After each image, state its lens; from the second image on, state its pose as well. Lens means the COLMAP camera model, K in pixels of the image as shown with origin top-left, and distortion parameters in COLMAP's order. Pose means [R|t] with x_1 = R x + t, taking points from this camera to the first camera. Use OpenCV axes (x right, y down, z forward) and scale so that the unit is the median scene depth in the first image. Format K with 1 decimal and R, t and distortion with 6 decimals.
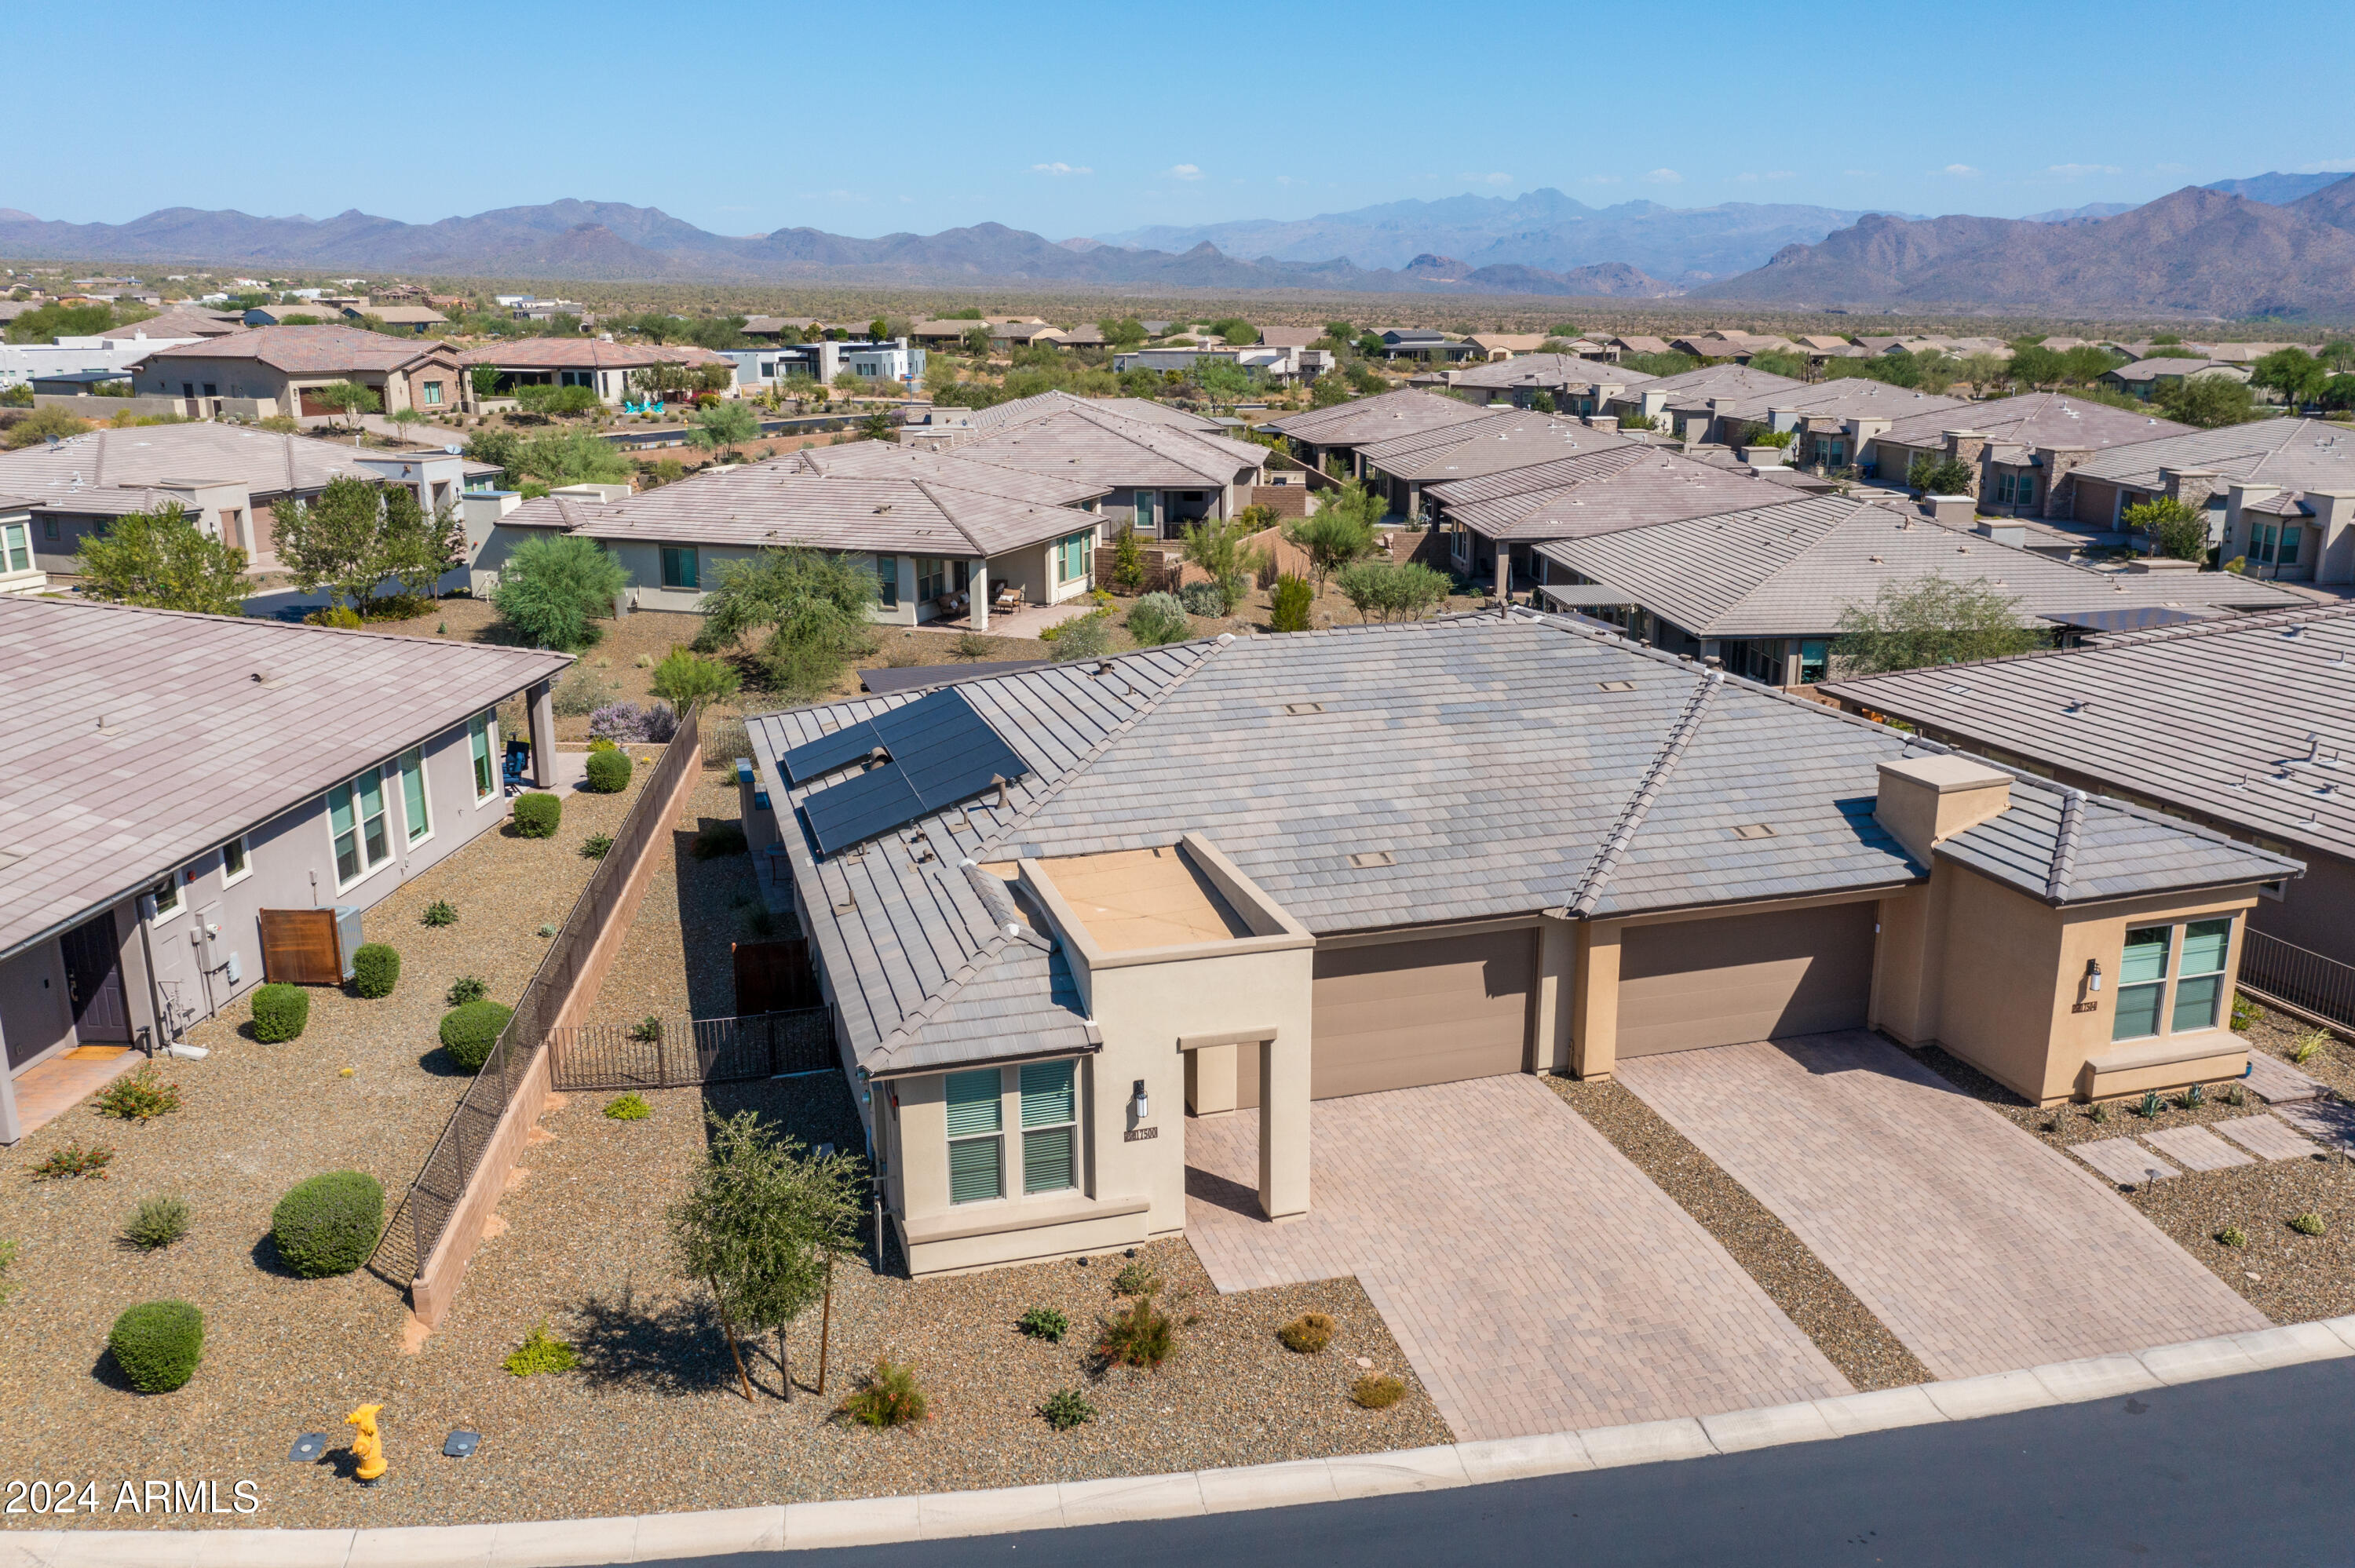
lens RADIAL K [[1838.1, 0, 1177.5], [0, 1838.1, 784.0], [0, 0, 1]] dist [0.012077, 0.003518]
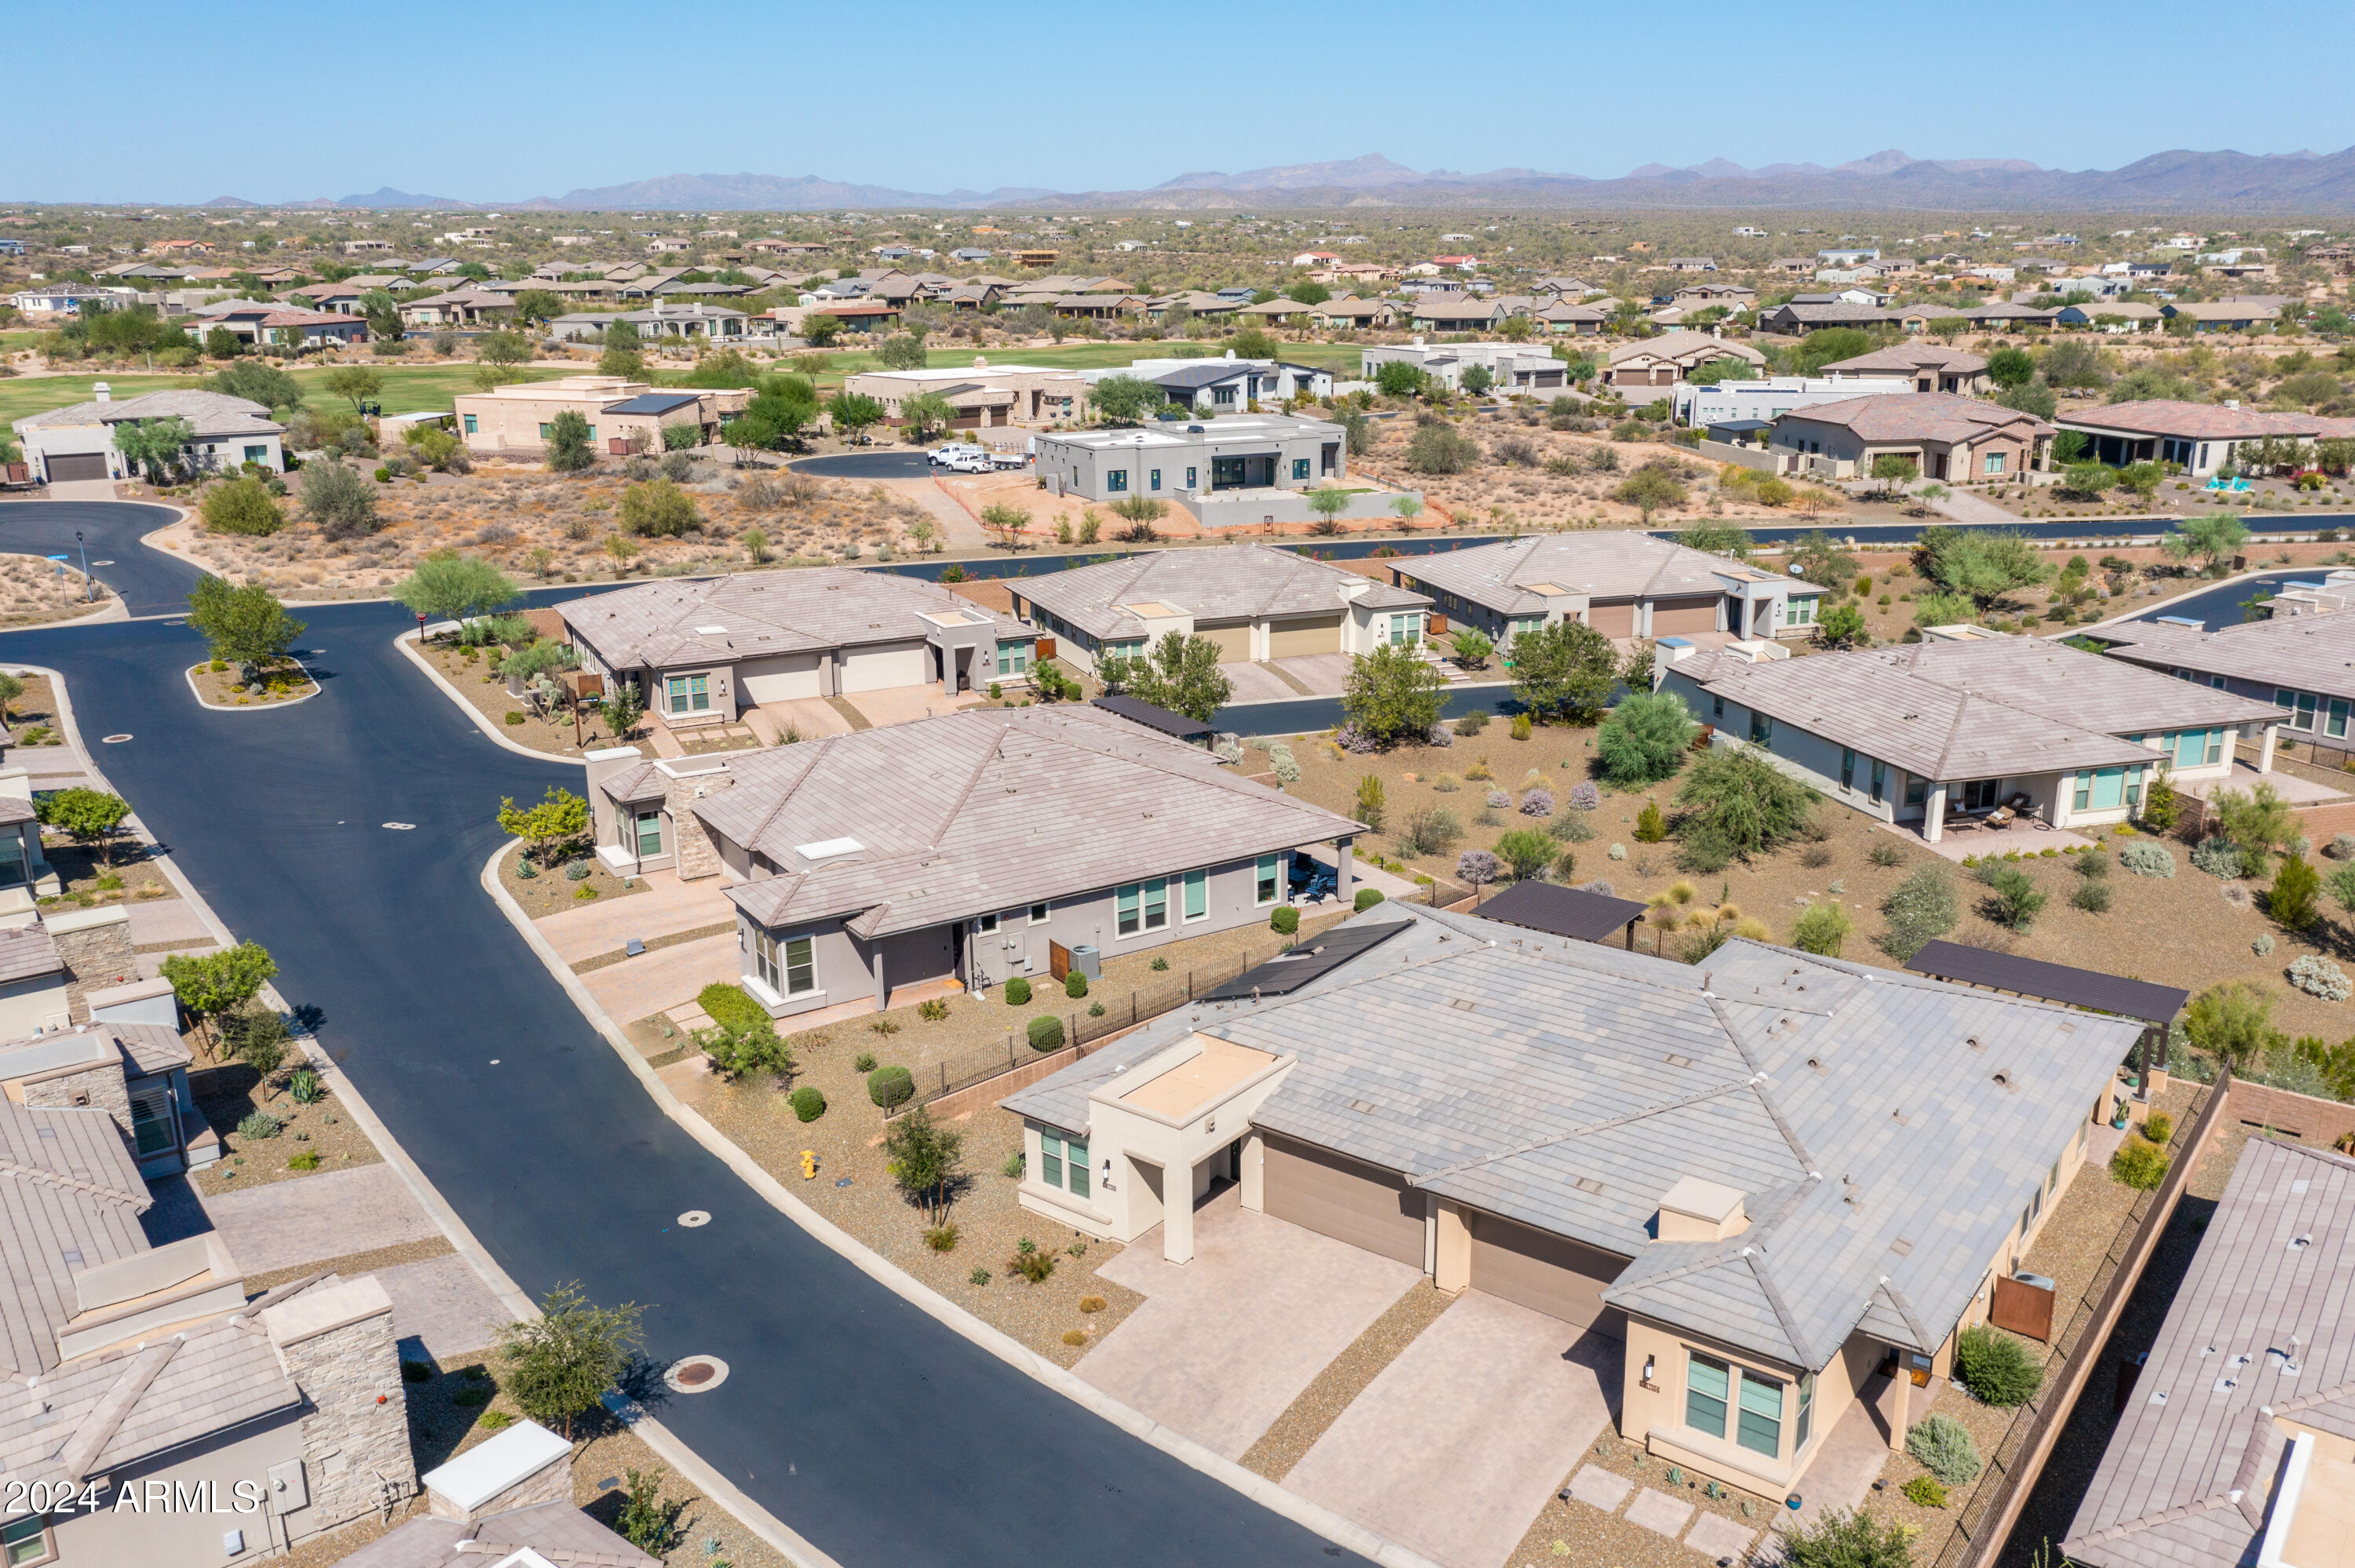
lens RADIAL K [[1850.3, 0, 1177.5], [0, 1850.3, 784.0], [0, 0, 1]] dist [0.000515, 0.003997]
pose [[0.583605, 0.218771, -0.782013, 1.219639], [-0.197734, 0.972324, 0.124446, -0.405432], [0.787595, 0.082003, 0.610712, -0.162478]]
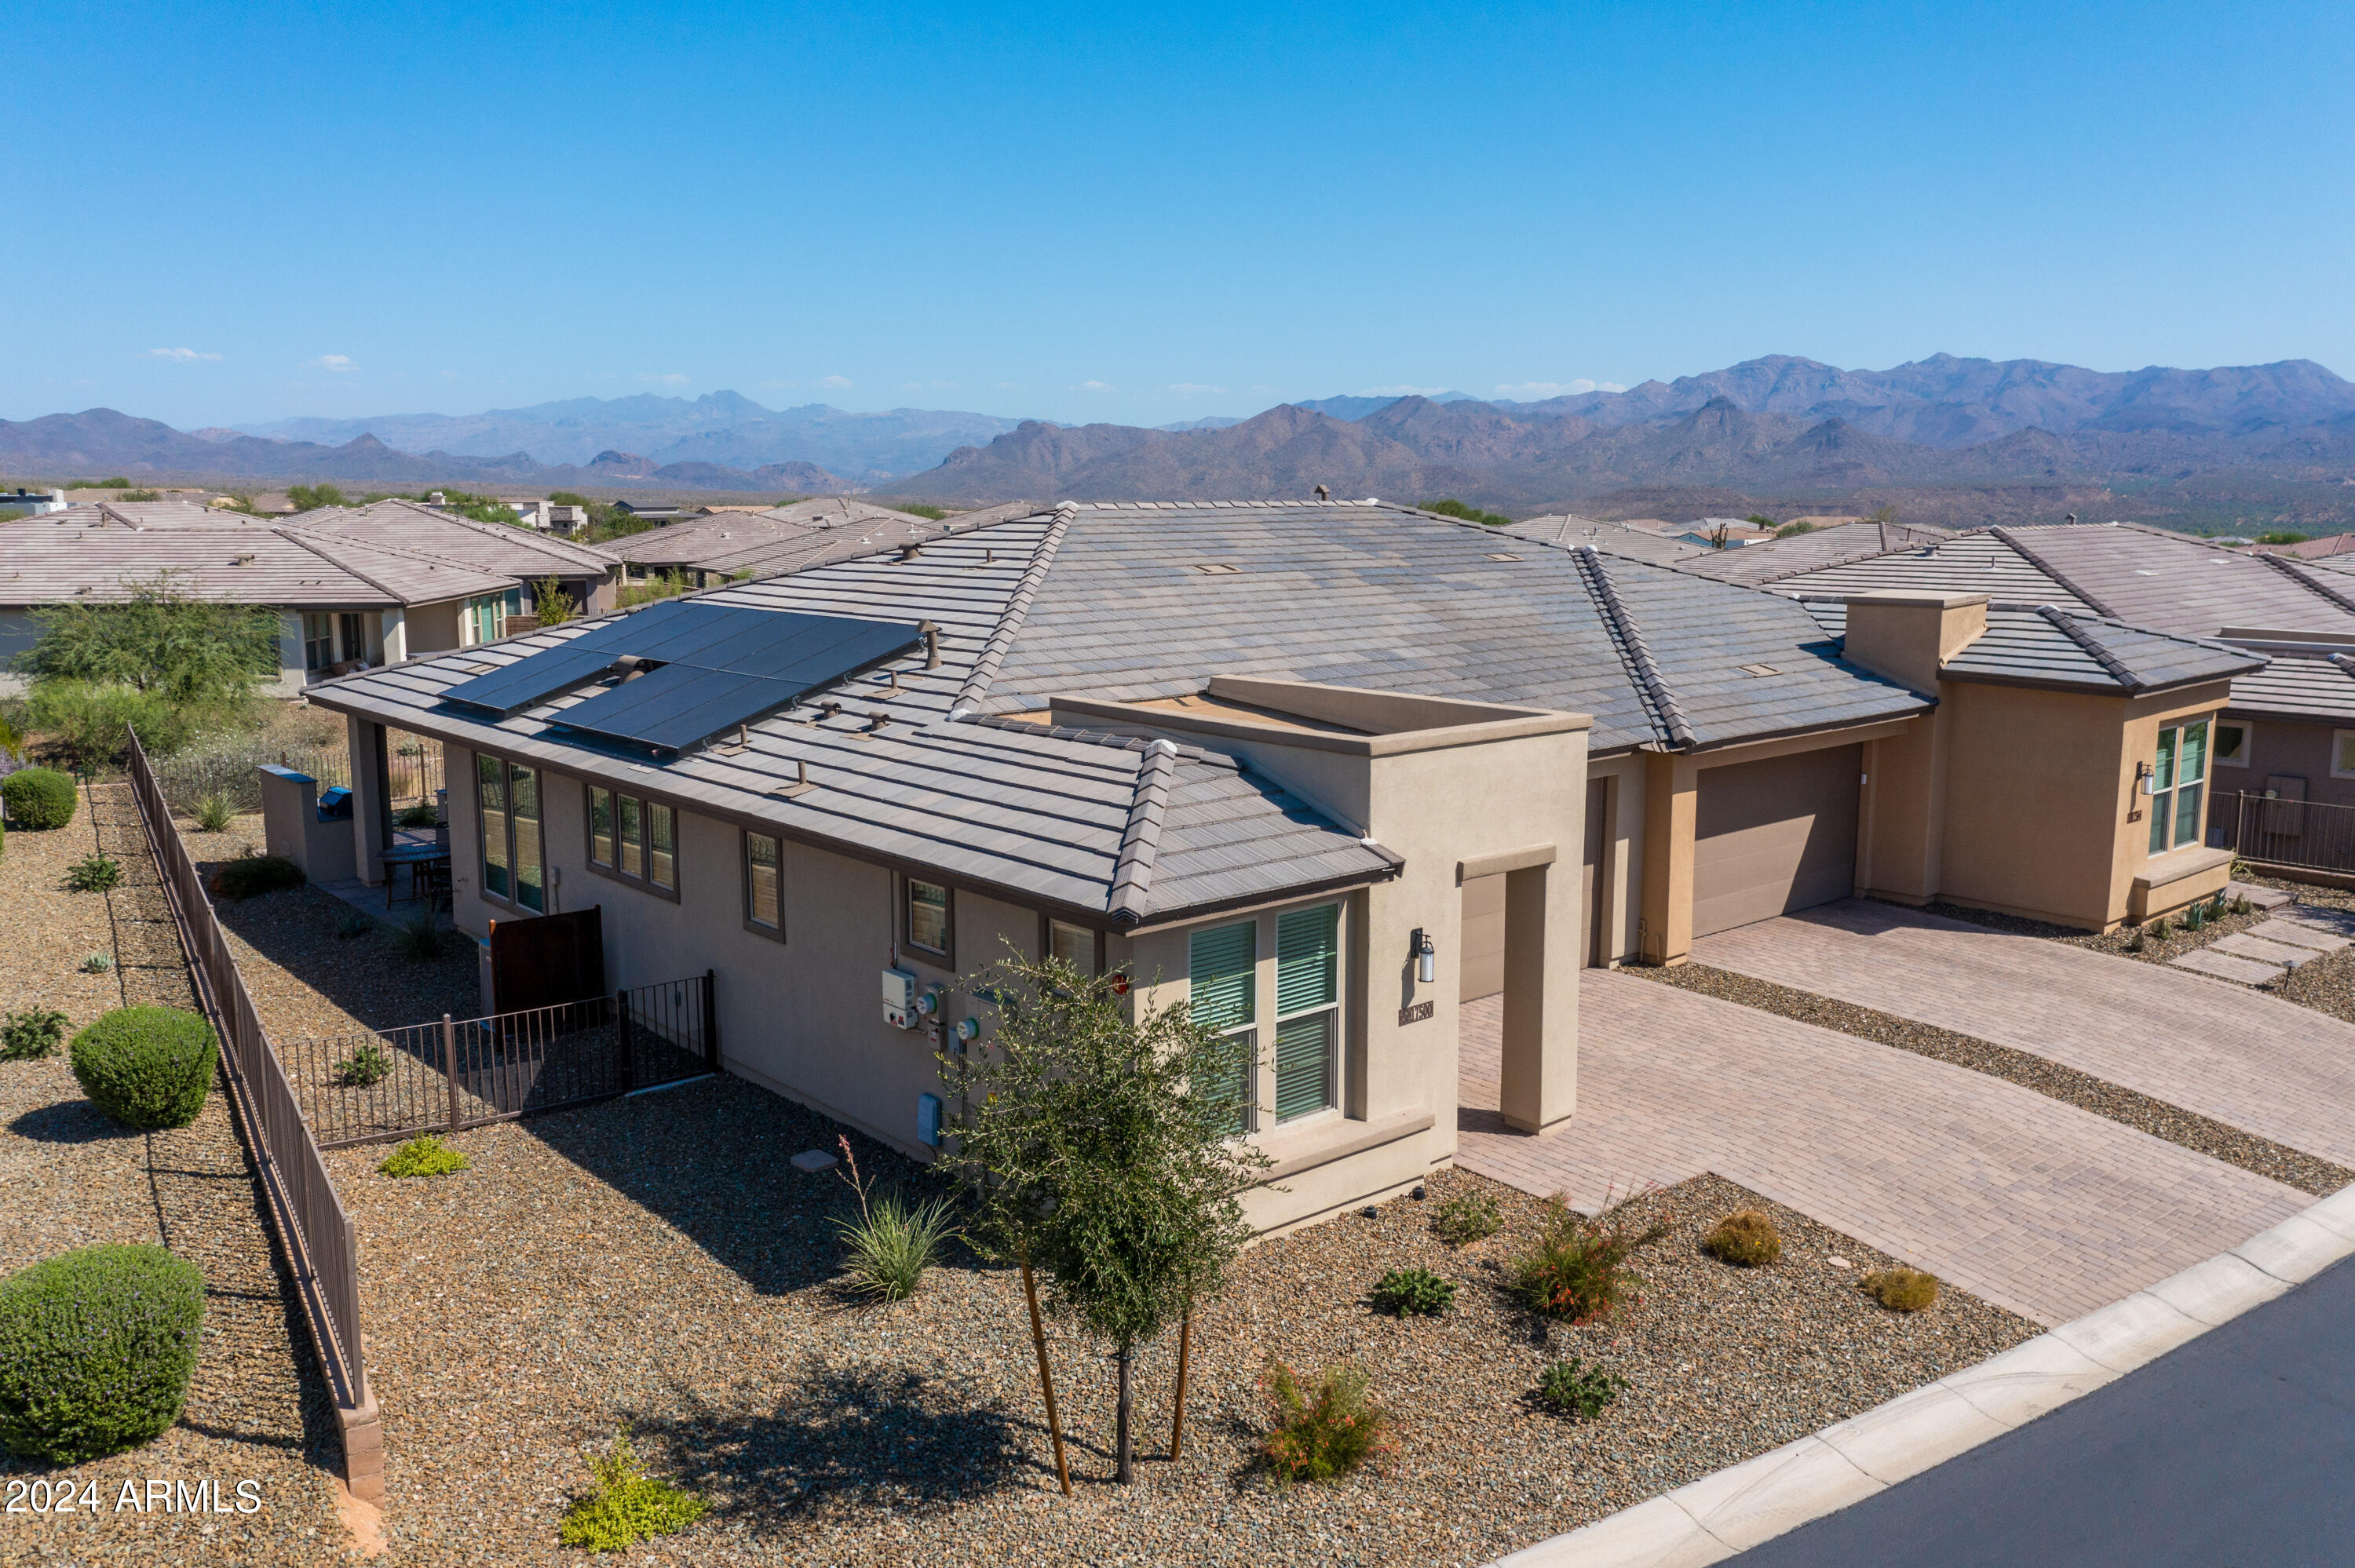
lens RADIAL K [[1838.1, 0, 1177.5], [0, 1838.1, 784.0], [0, 0, 1]] dist [0.012077, 0.003518]
pose [[0.914007, -0.062094, 0.400919, -0.300169], [0.101085, 0.991907, -0.076825, 0.122540], [-0.392904, 0.110745, 0.912887, 0.331664]]
